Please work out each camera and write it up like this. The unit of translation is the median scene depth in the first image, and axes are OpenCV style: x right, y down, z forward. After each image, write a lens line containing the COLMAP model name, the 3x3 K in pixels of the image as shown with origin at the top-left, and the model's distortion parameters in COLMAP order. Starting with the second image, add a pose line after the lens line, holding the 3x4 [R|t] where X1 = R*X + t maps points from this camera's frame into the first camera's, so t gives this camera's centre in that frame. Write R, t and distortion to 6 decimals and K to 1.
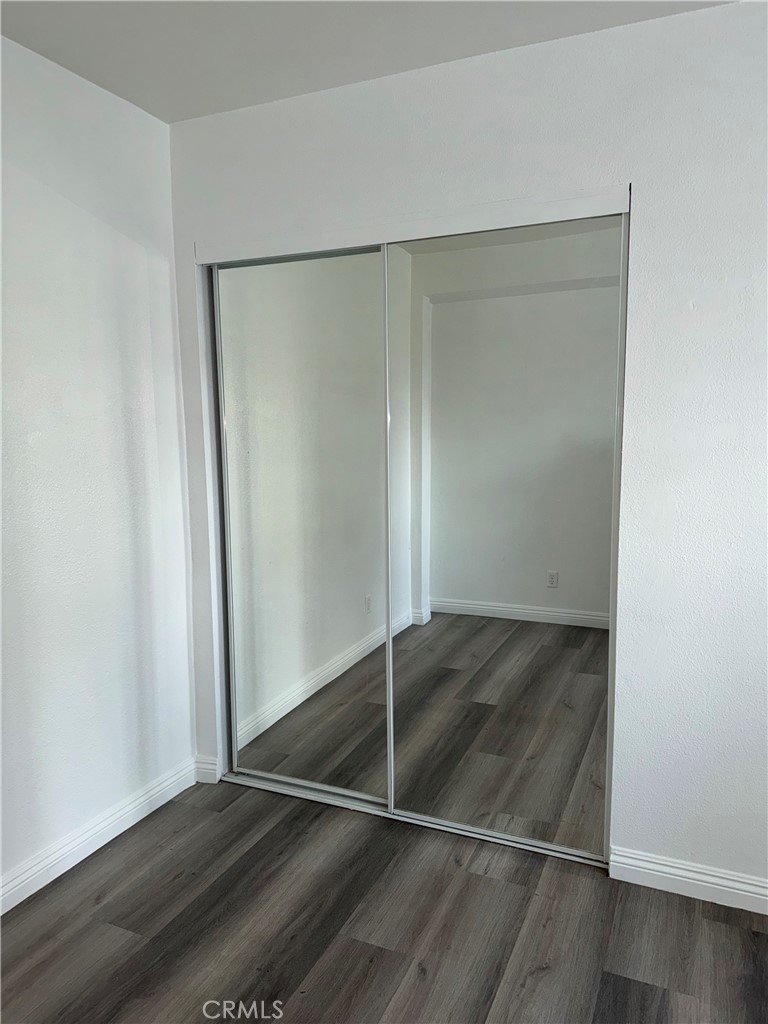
lens RADIAL K [[735.0, 0, 384.0], [0, 735.0, 512.0], [0, 0, 1]] dist [0.000372, -0.003487]
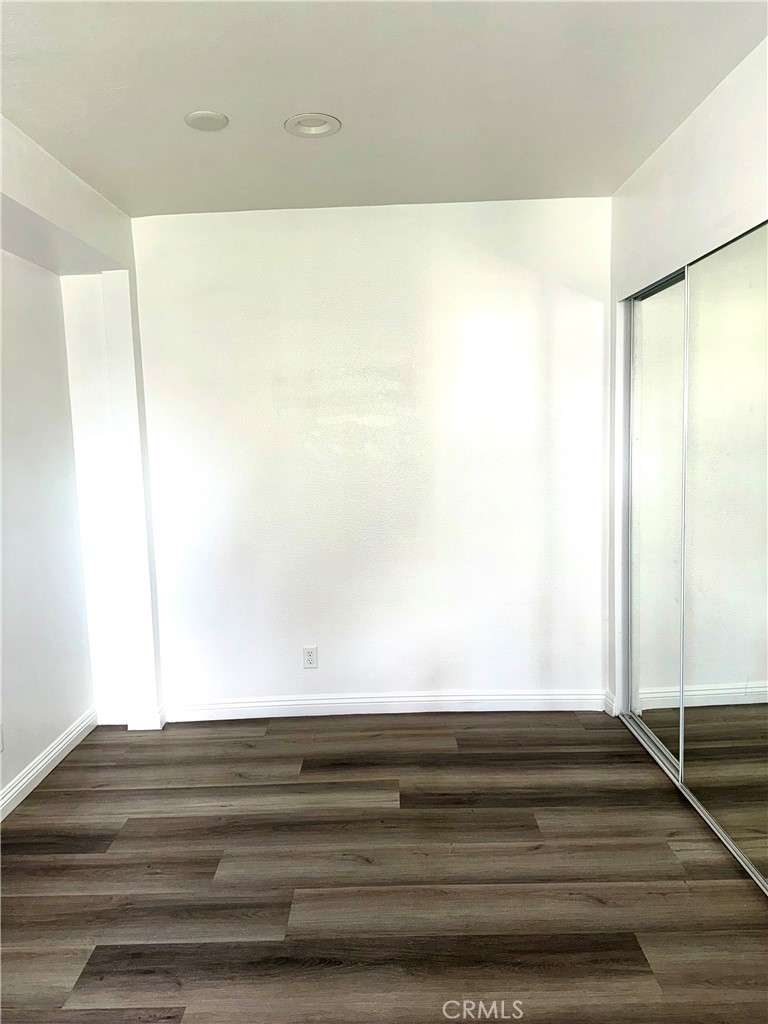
lens RADIAL K [[735.0, 0, 384.0], [0, 735.0, 512.0], [0, 0, 1]] dist [0.000372, -0.003487]
pose [[0.408420, 0.107619, -0.906428, 0.903455], [-0.099581, 0.992352, 0.072952, -0.032883], [0.907346, 0.060468, 0.416013, 0.144859]]
